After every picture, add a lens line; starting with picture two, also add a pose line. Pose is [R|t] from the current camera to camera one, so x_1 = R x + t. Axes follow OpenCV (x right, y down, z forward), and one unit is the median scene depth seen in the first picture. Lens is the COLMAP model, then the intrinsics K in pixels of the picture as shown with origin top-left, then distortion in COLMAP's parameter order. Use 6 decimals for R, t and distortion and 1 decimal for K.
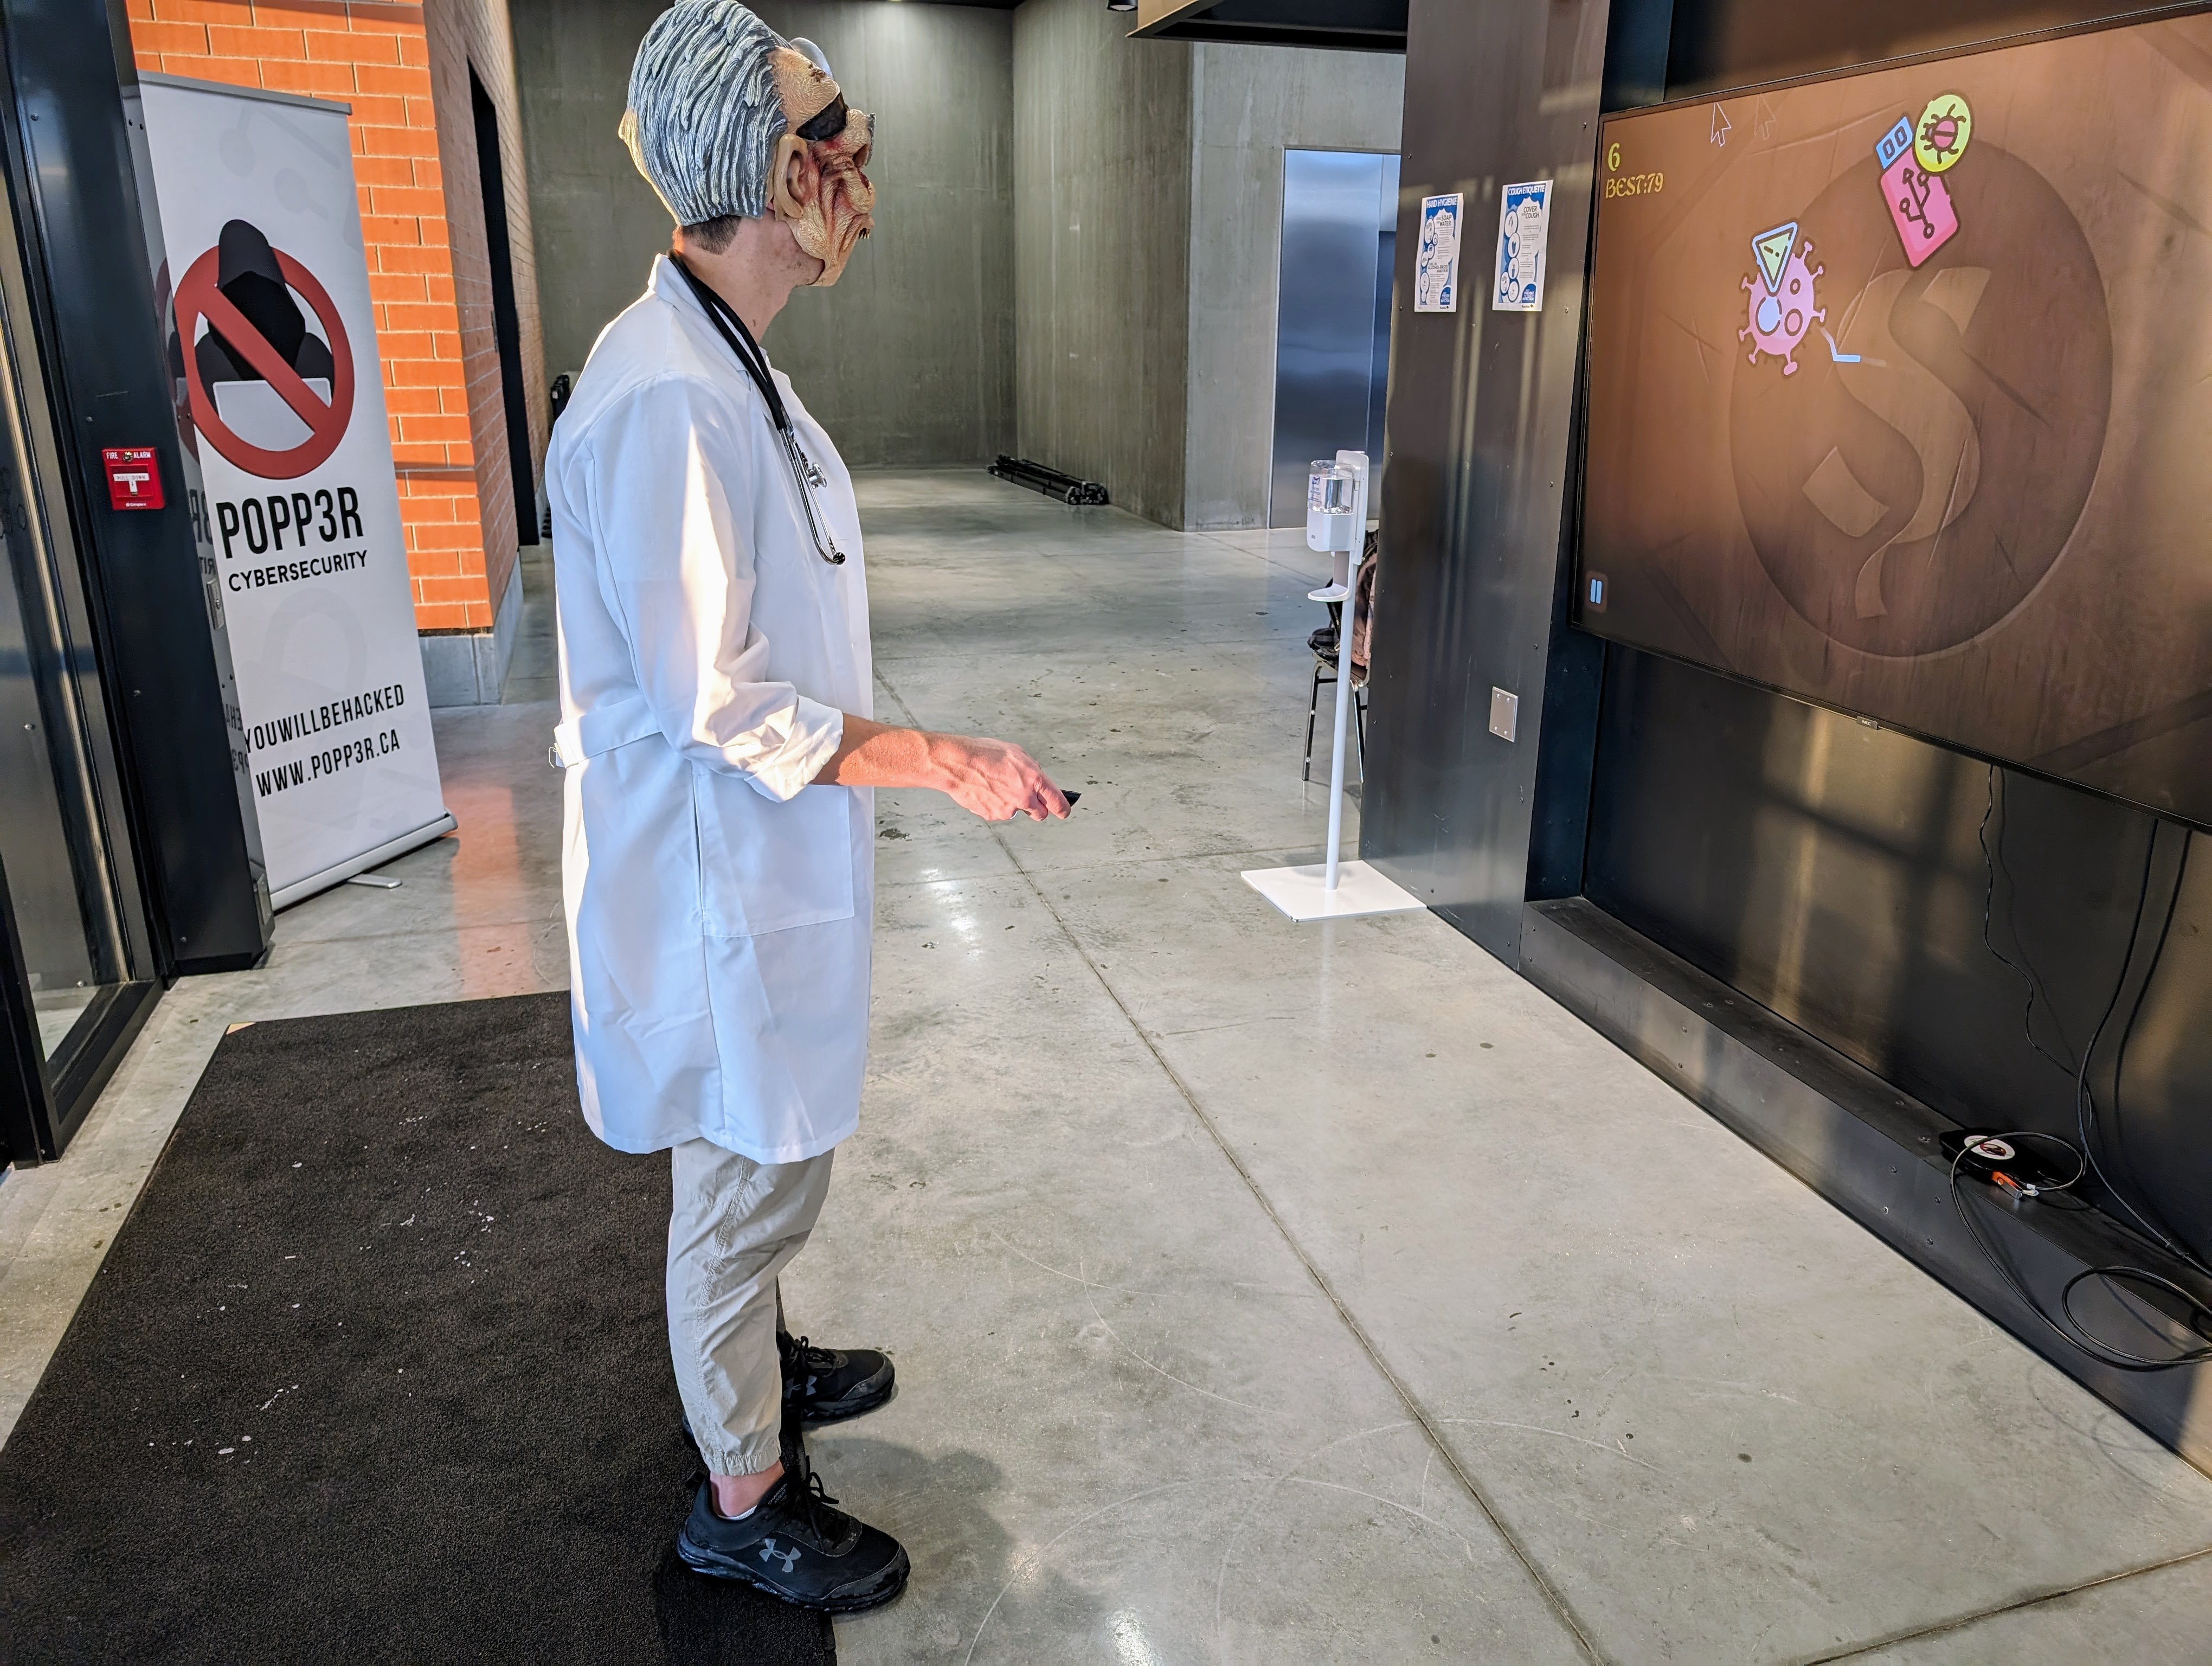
lens RADIAL K [[1599.8, 0, 1127.6], [0, 1599.8, 811.4], [0, 0, 1]] dist [0.034336, -0.032408]
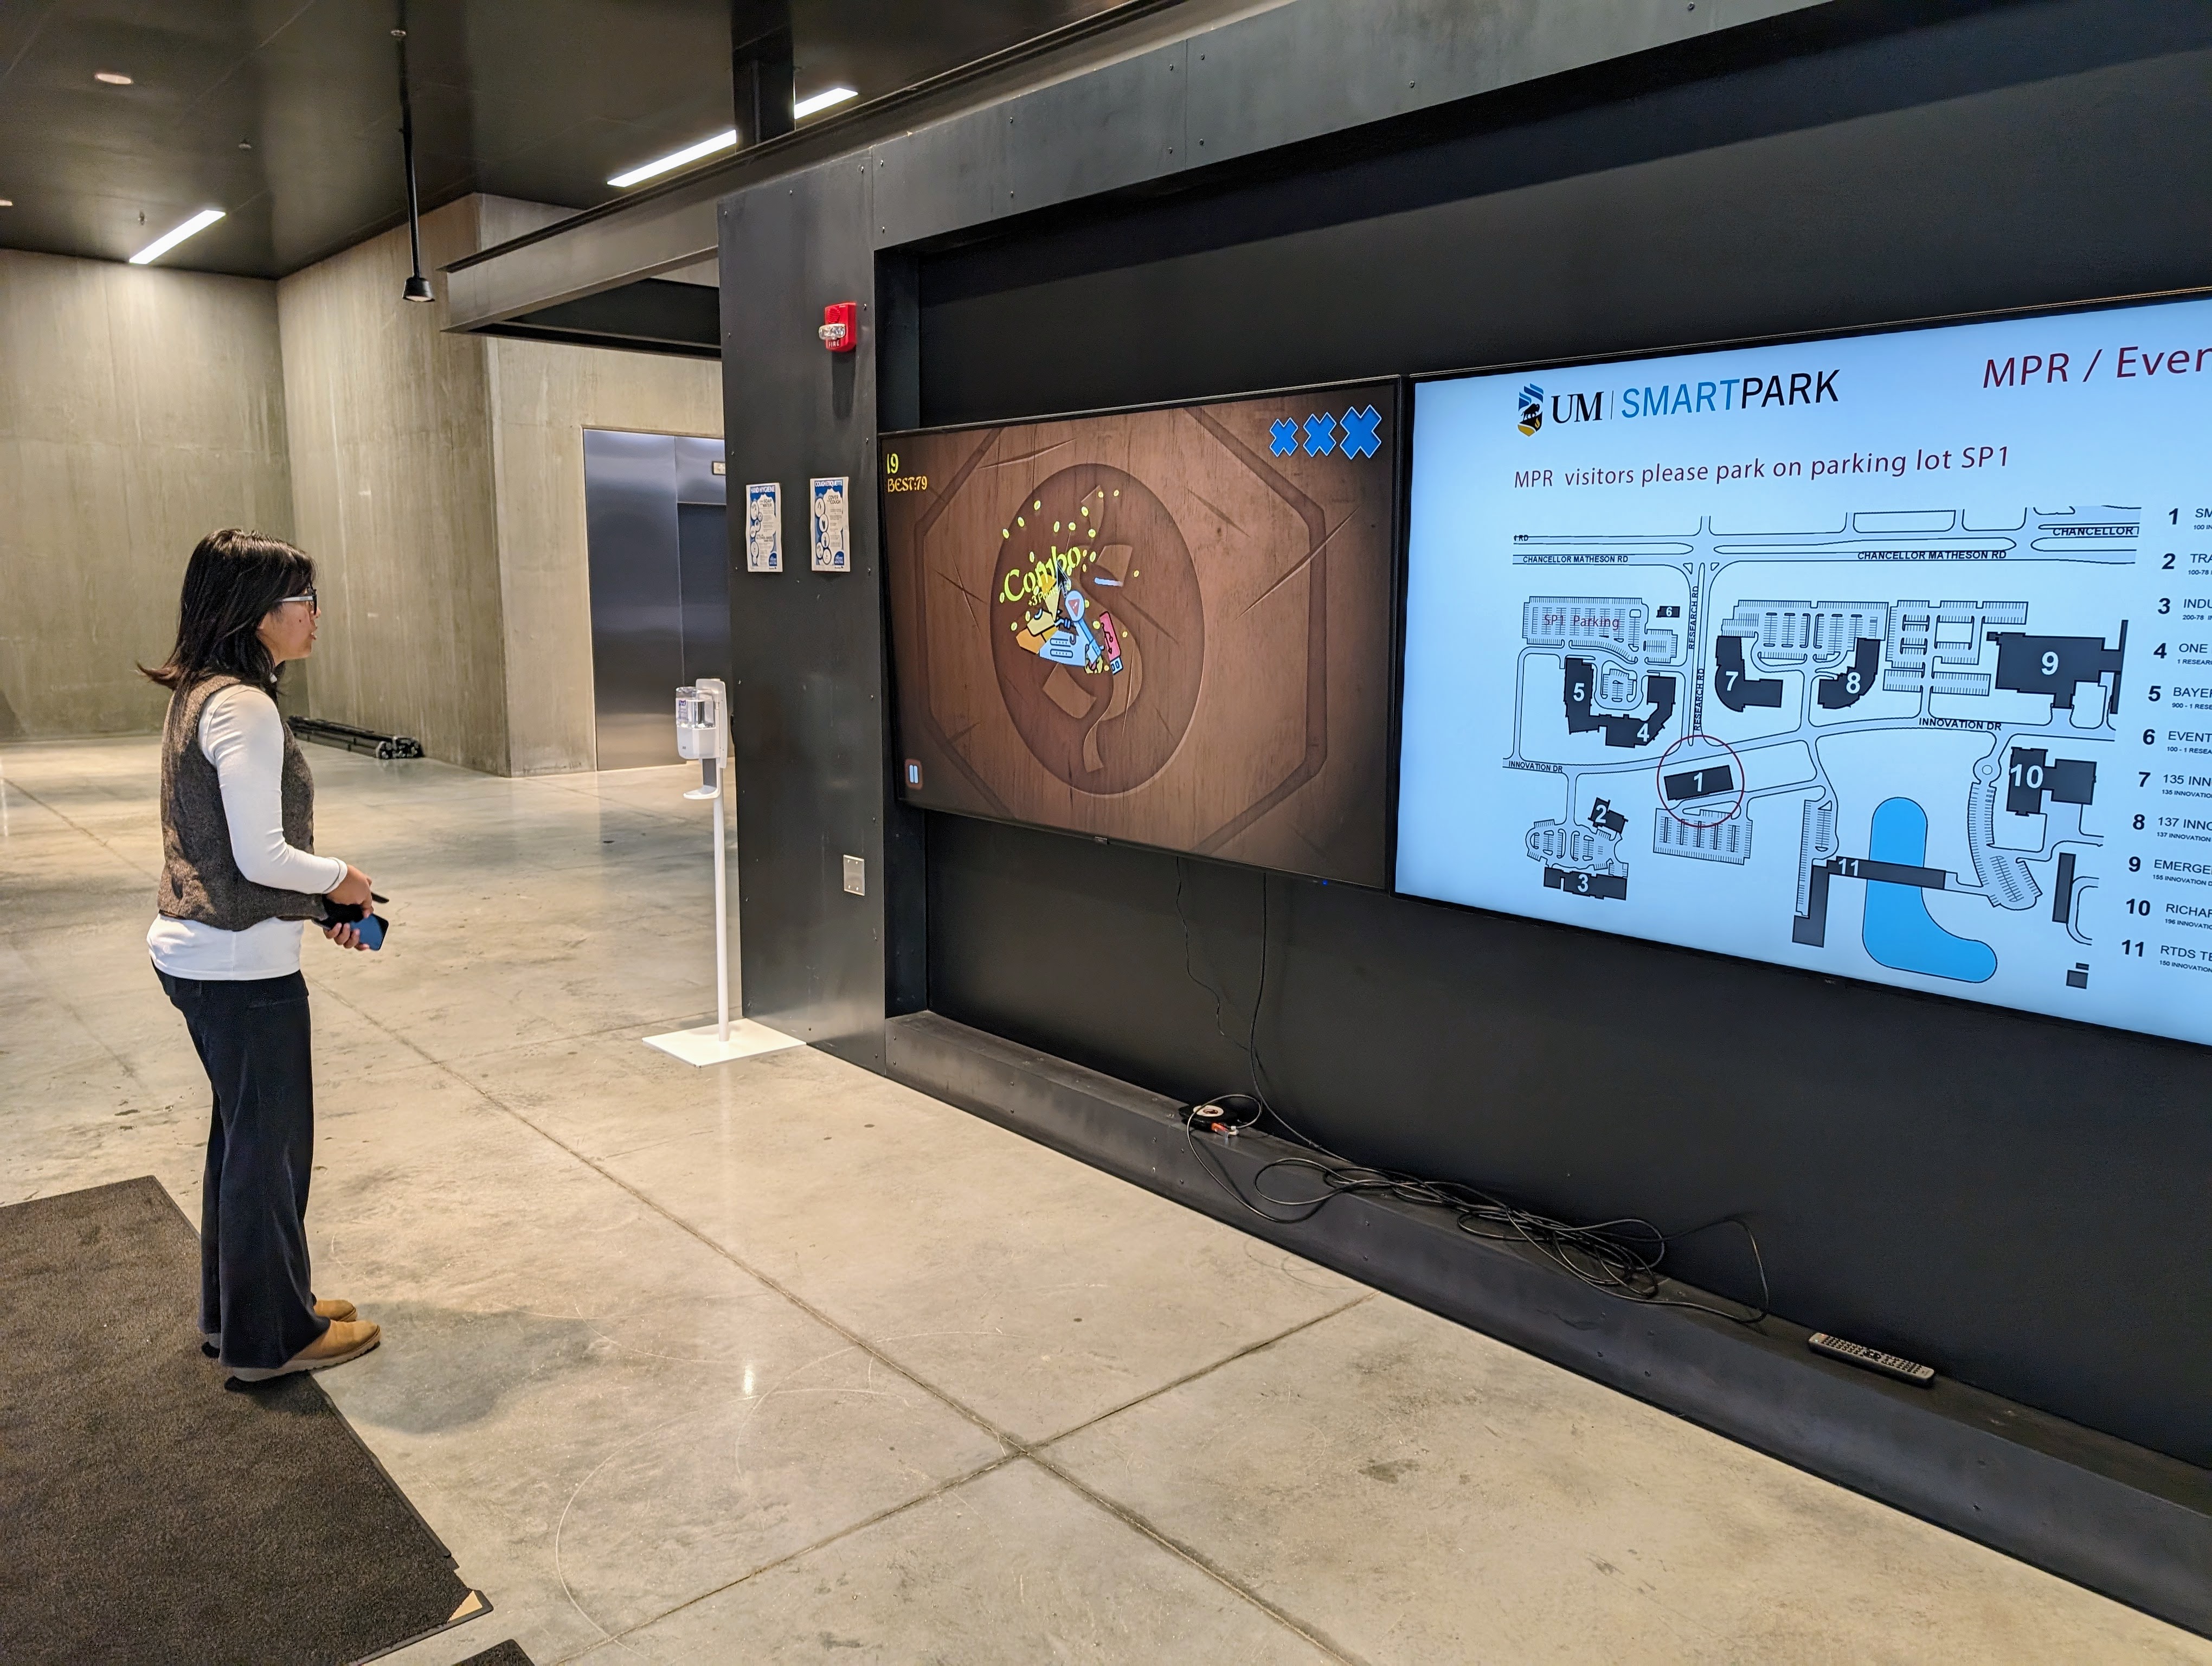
lens RADIAL K [[1599.8, 0, 1113.9], [0, 1599.8, 830.8], [0, 0, 1]] dist [0.034336, -0.032408]
pose [[0.912786, -0.065580, 0.403139, -0.088576], [0.122350, 0.985603, -0.116694, 0.078891], [-0.389682, 0.155841, 0.907668, -0.246192]]
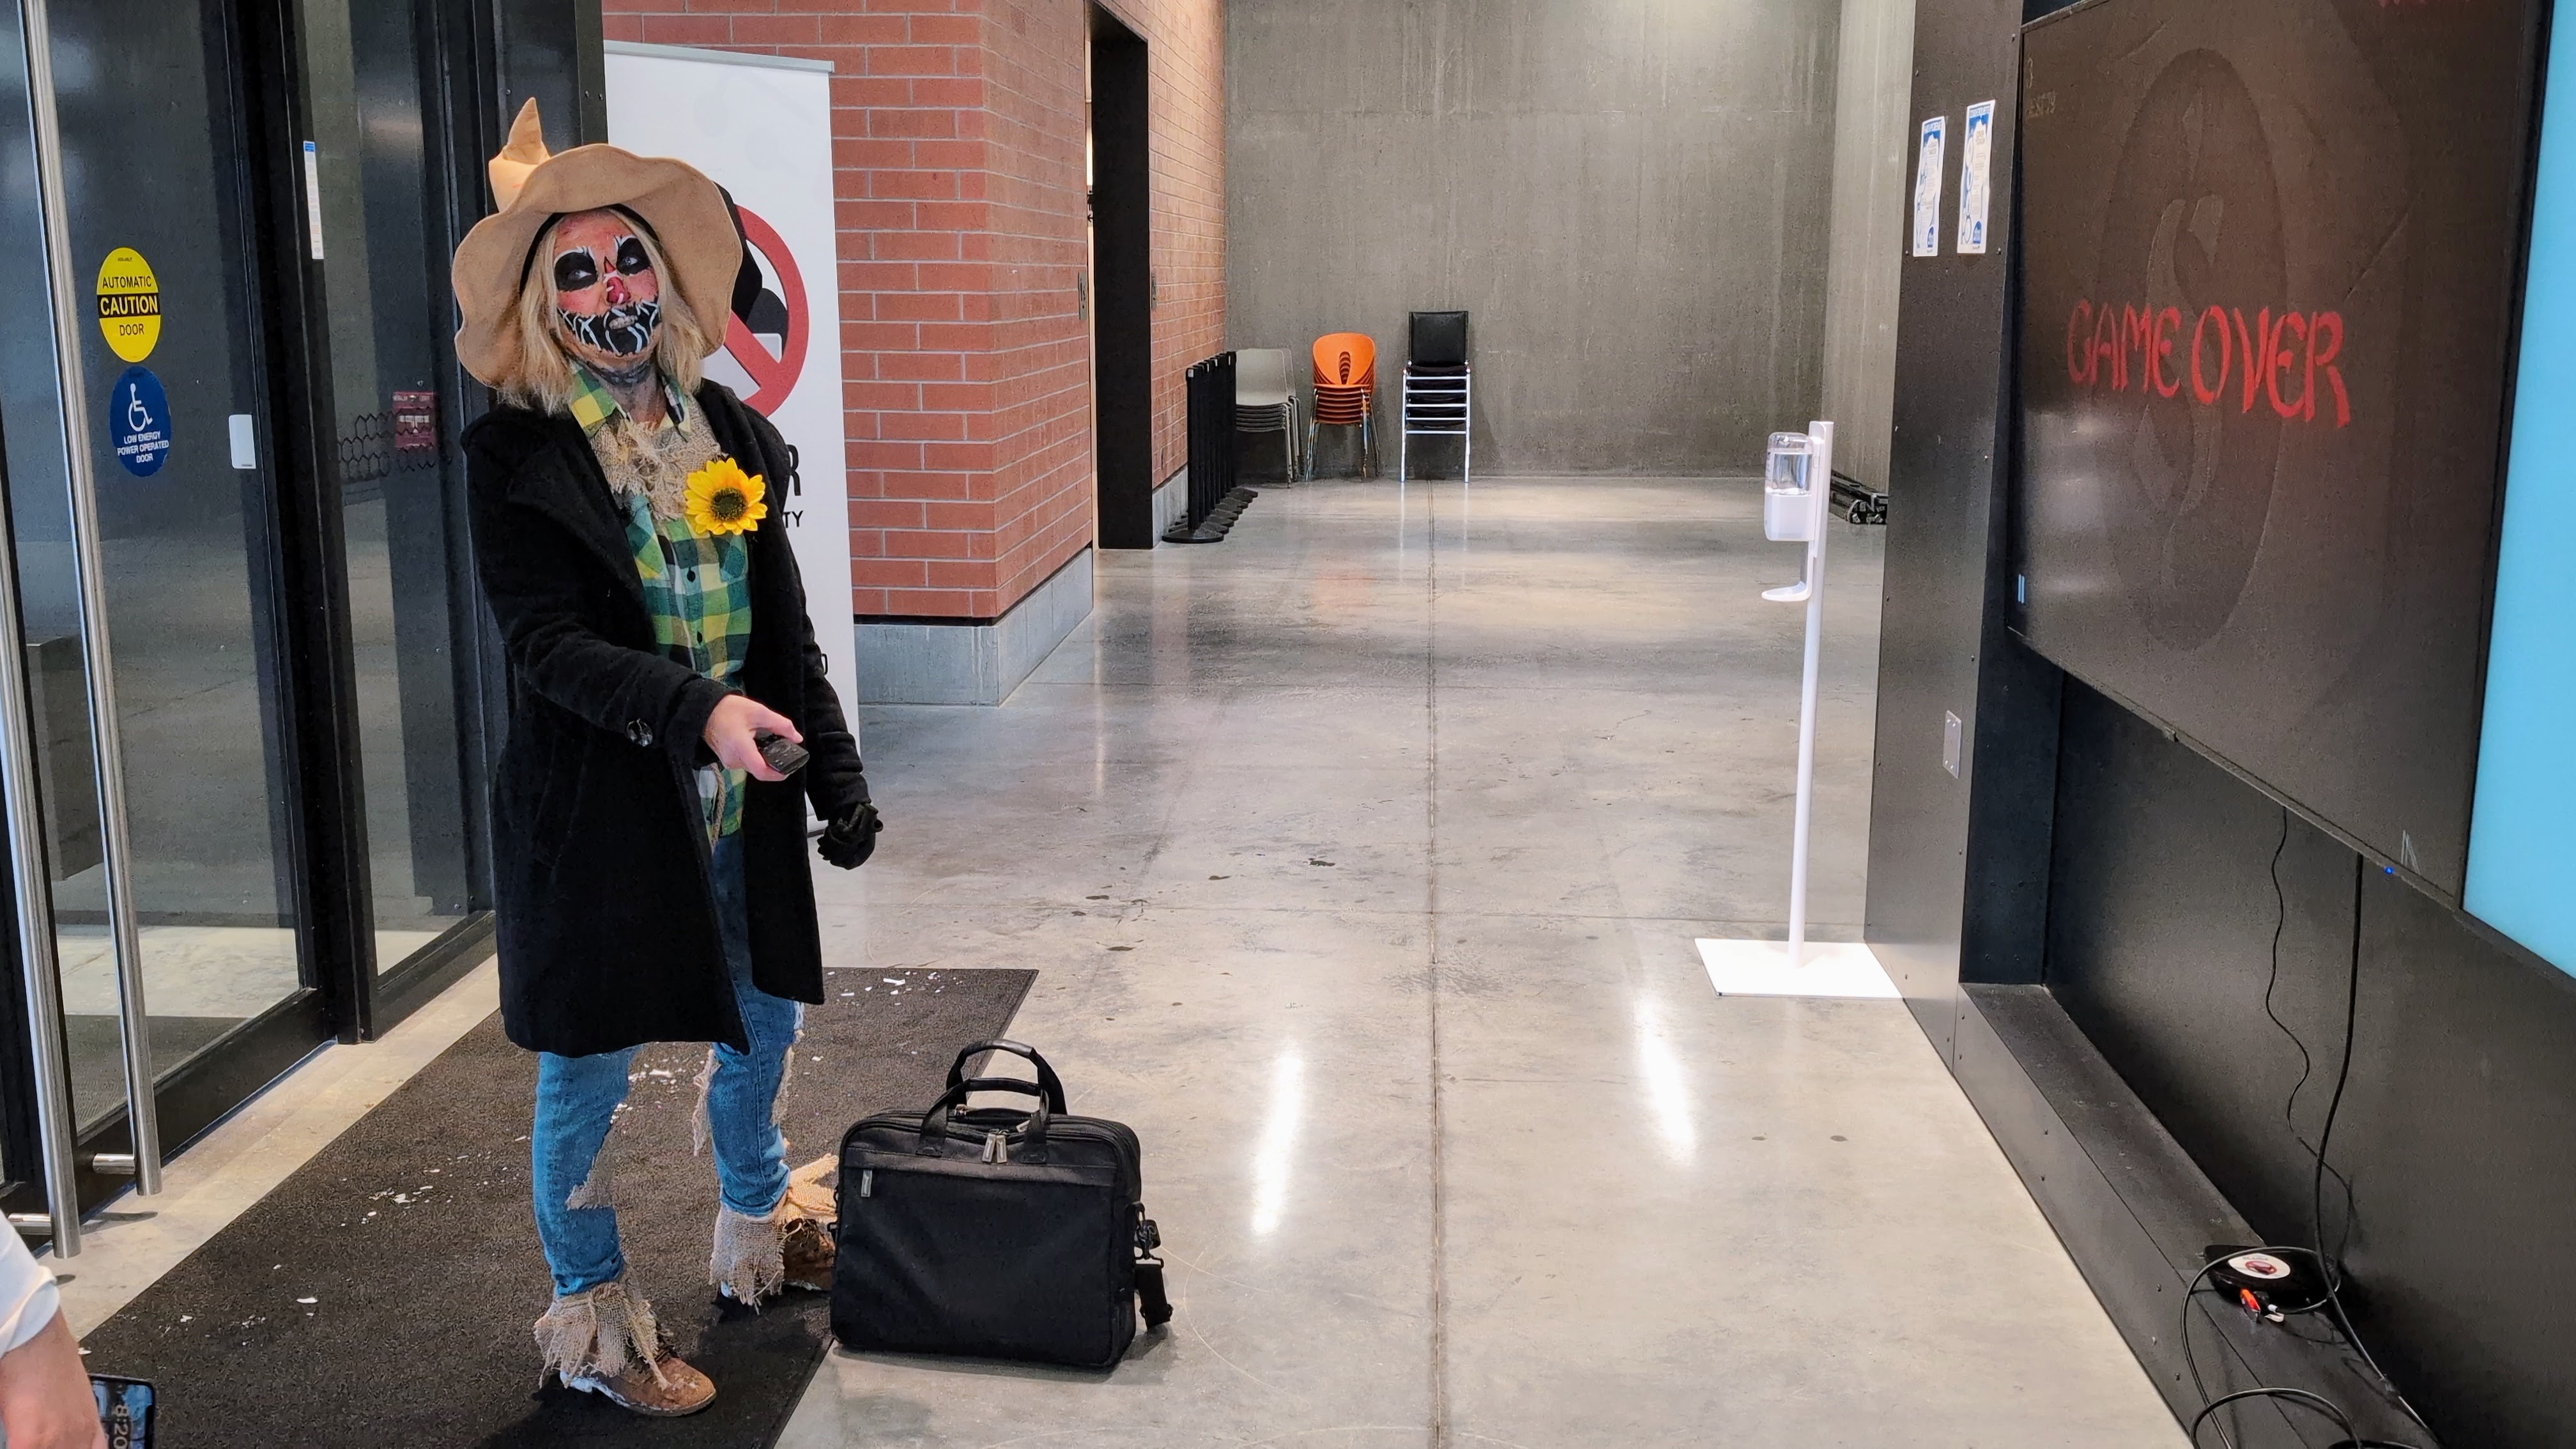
lens RADIAL K [[2286.7, 0, 1276.6], [0, 2286.7, 711.9], [0, 0, 1]] dist [0.041770, -0.024677]
pose [[0.933590, 0.062589, -0.352836, 0.320978], [-0.102341, 0.990189, -0.095143, 0.065814], [0.343419, 0.124935, 0.930835, -0.178643]]
